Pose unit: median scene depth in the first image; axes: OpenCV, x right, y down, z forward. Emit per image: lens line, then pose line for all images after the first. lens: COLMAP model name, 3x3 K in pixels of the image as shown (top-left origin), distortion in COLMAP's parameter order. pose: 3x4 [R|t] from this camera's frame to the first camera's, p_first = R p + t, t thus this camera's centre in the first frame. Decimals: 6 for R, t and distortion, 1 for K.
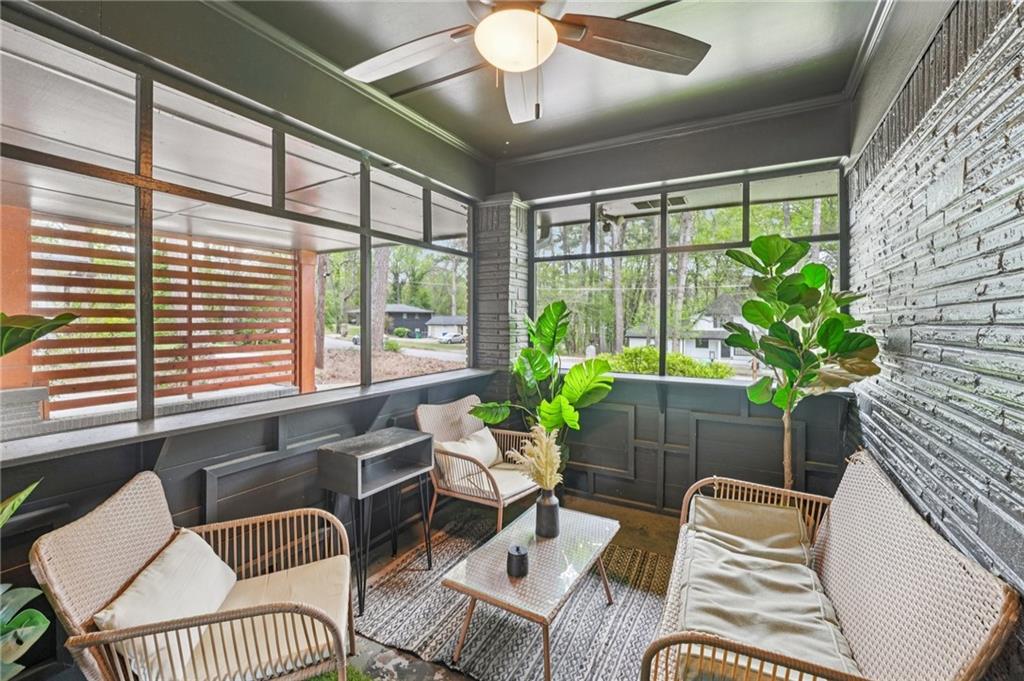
lens RADIAL K [[424.8, 0, 516.4], [0, 424.8, 323.0], [0, 0, 1]] dist [0.001504, -0.000279]
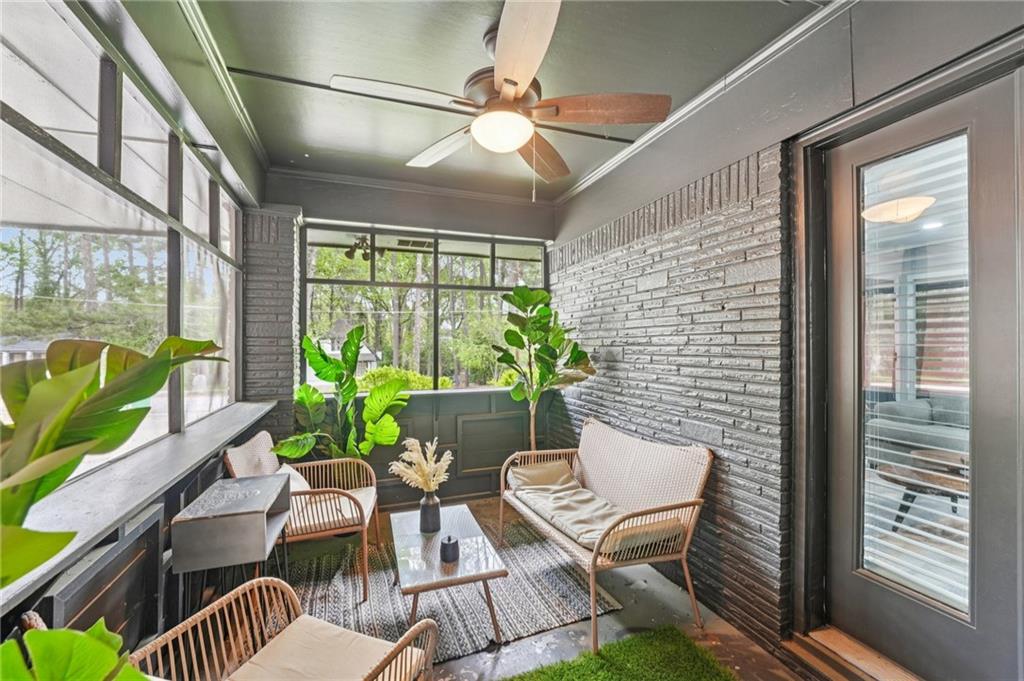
lens RADIAL K [[424.8, 0, 503.1], [0, 424.8, 340.8], [0, 0, 1]] dist [0.001504, -0.000279]
pose [[0.661450, -0.002240, 0.749986, -0.654365], [0.010596, 0.999924, -0.006359, -0.006646], [-0.749915, 0.012153, 0.661423, 0.090053]]
